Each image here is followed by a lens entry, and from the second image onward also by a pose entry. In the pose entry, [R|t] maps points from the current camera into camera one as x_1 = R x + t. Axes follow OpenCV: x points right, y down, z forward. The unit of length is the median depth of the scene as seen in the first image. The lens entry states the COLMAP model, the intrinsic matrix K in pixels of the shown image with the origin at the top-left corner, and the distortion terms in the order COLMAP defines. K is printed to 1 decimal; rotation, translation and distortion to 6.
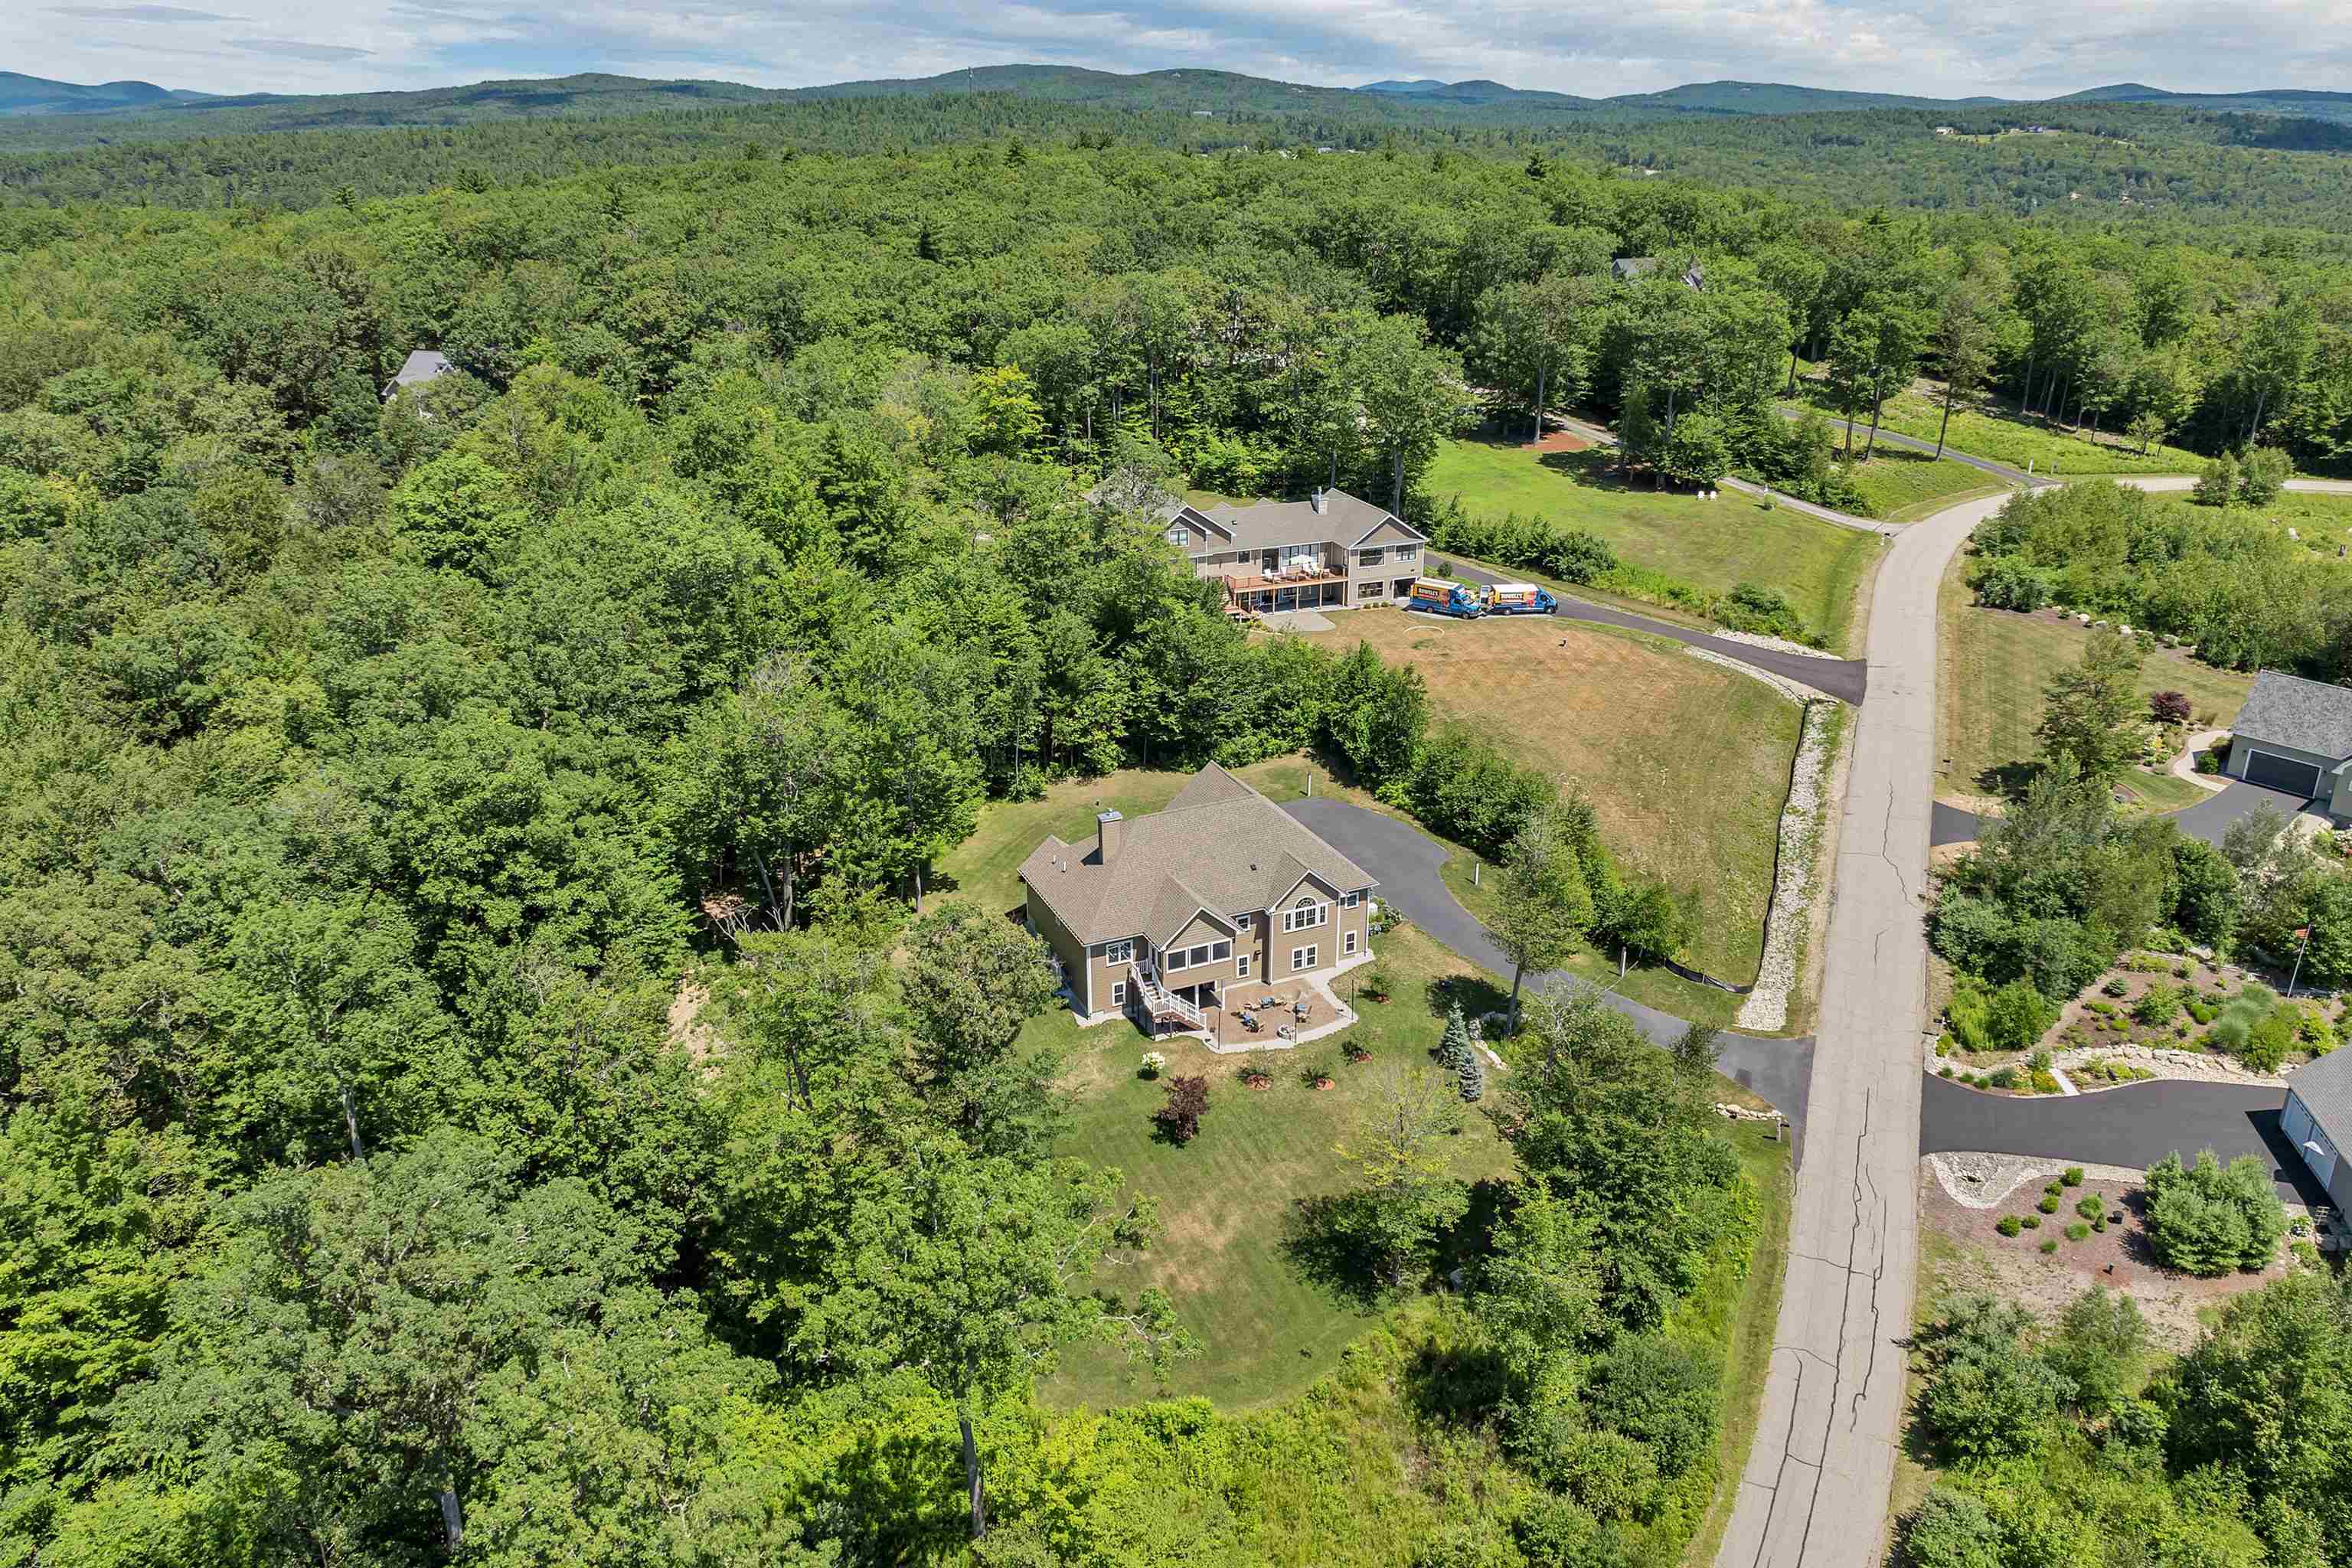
lens RADIAL K [[1616.2, 0, 1176.0], [0, 1616.2, 784.0], [0, 0, 1]] dist [-0.031983, -0.003744]
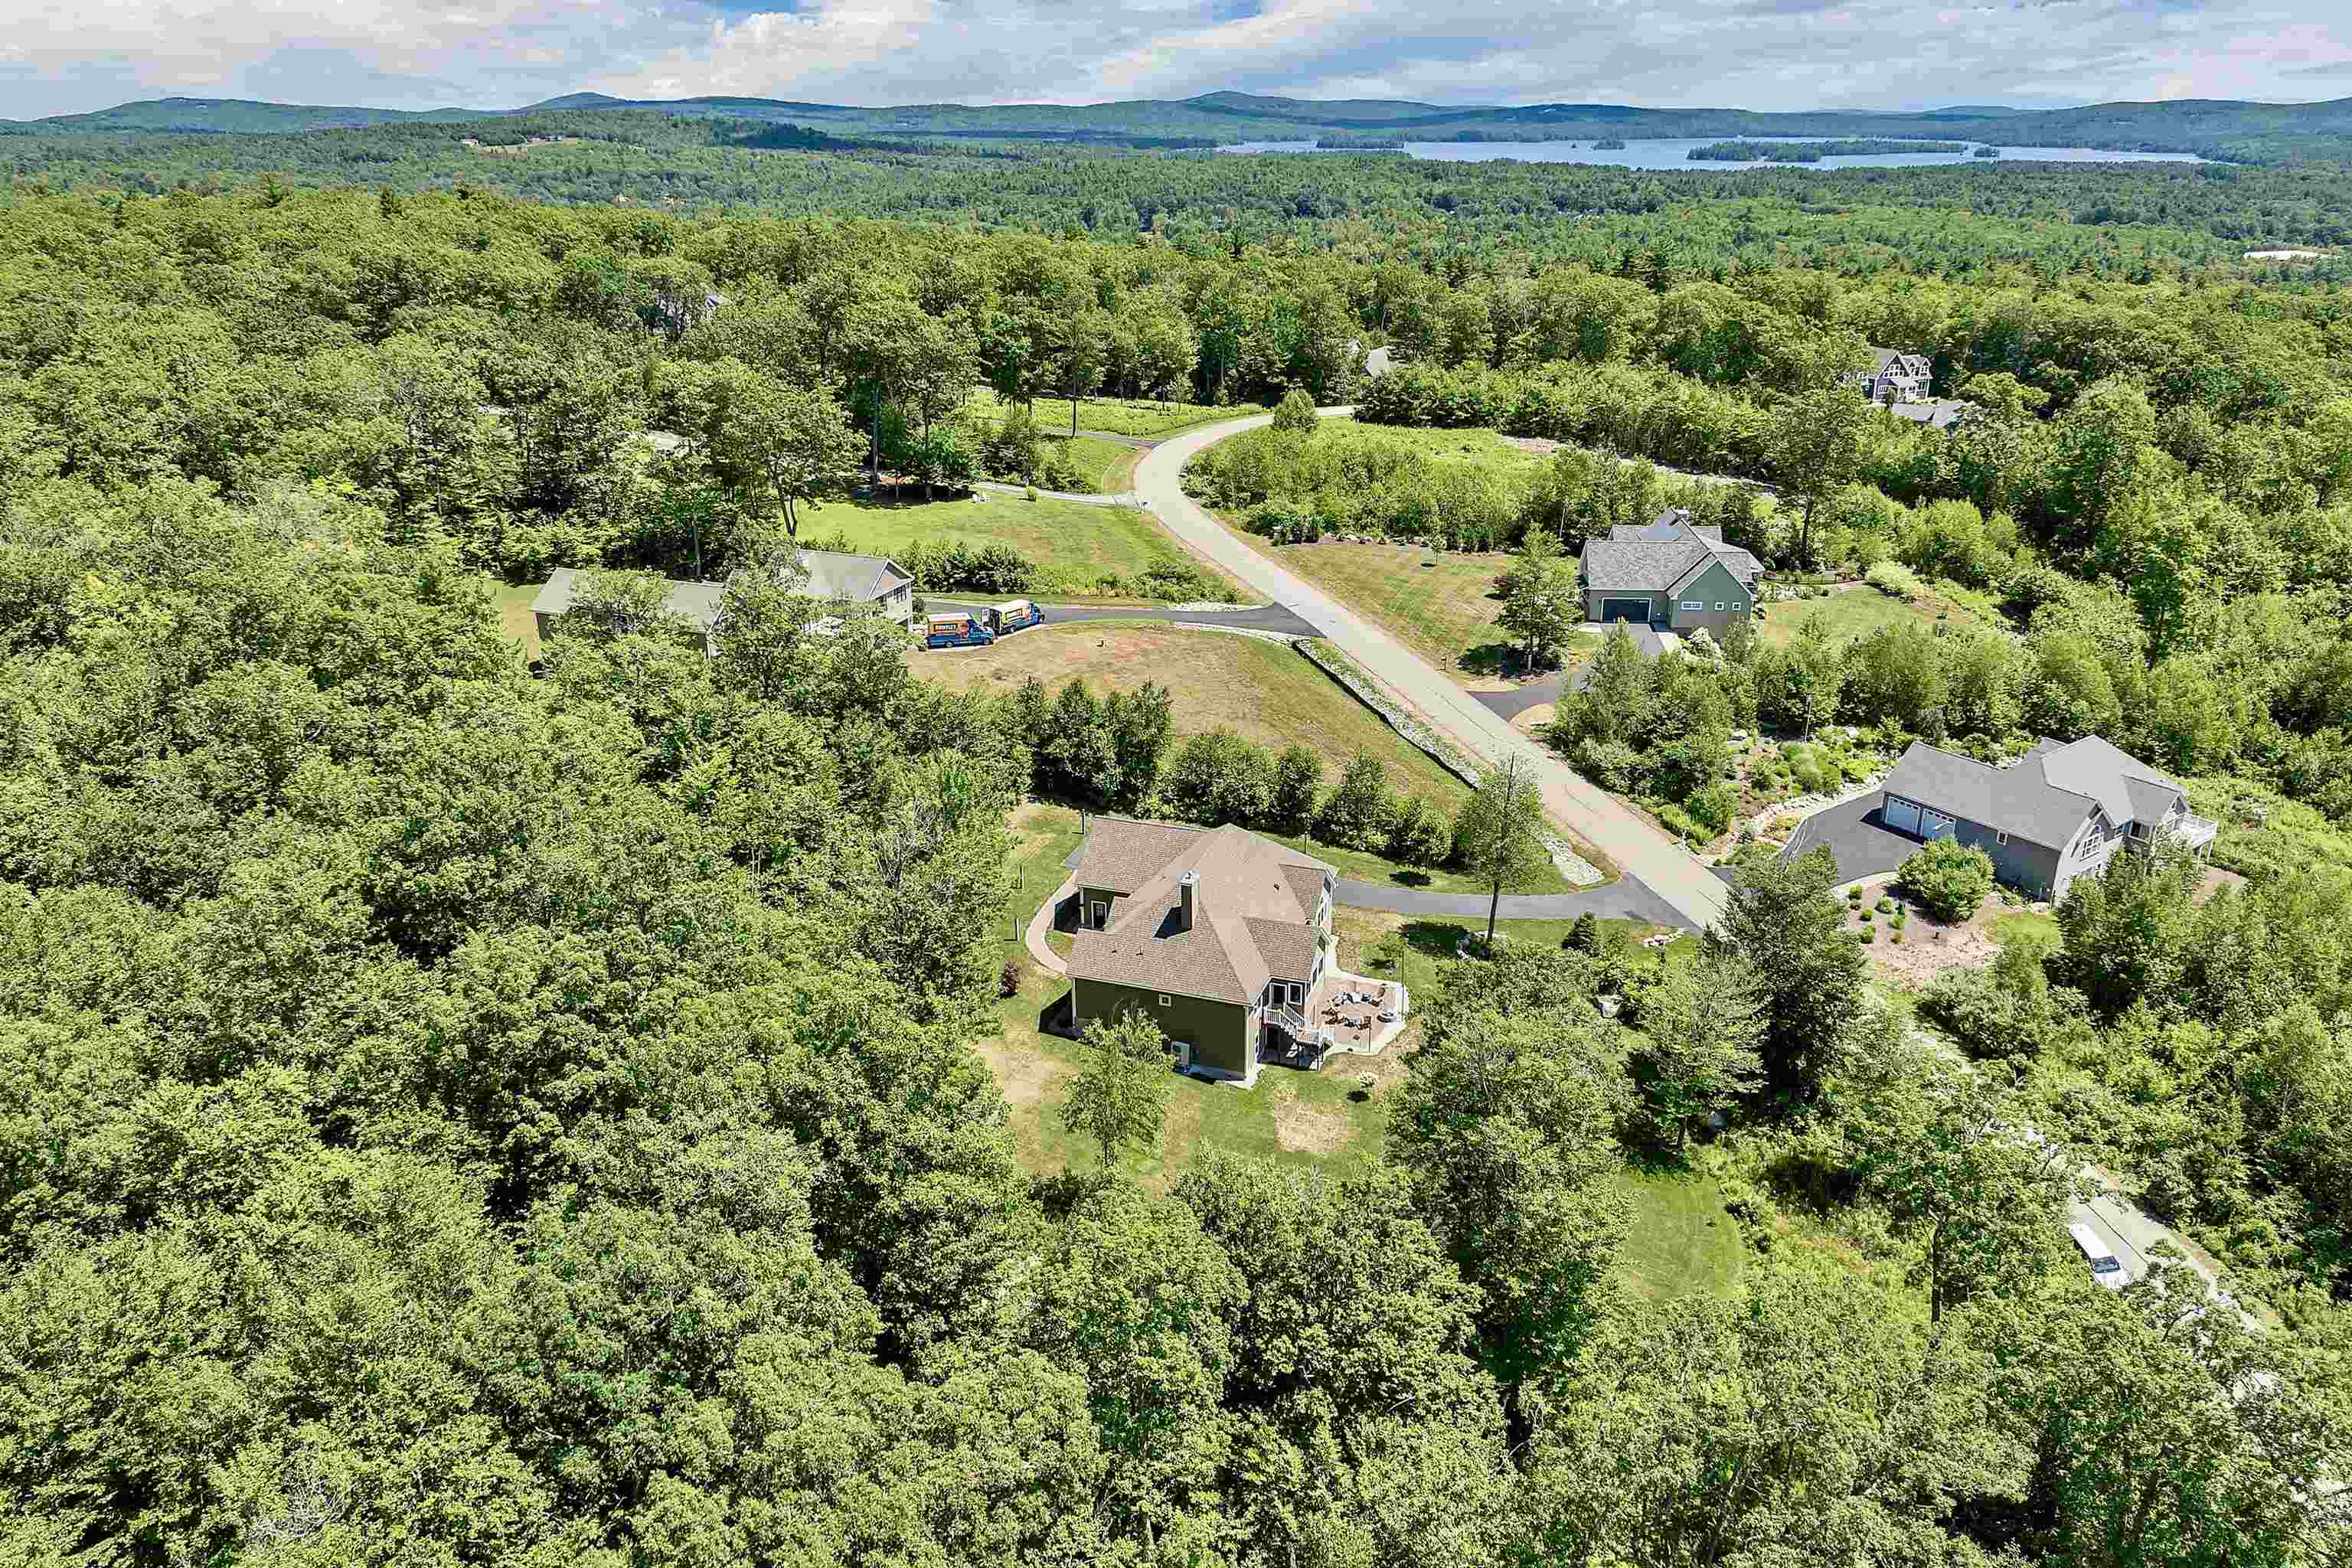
lens RADIAL K [[1616.2, 0, 1176.0], [0, 1616.2, 784.0], [0, 0, 1]] dist [-0.031983, -0.003744]
pose [[0.715418, -0.272183, 0.643501, -0.416602], [0.277646, 0.955910, 0.095648, -0.082546], [-0.641163, 0.110237, 0.759446, 0.156826]]
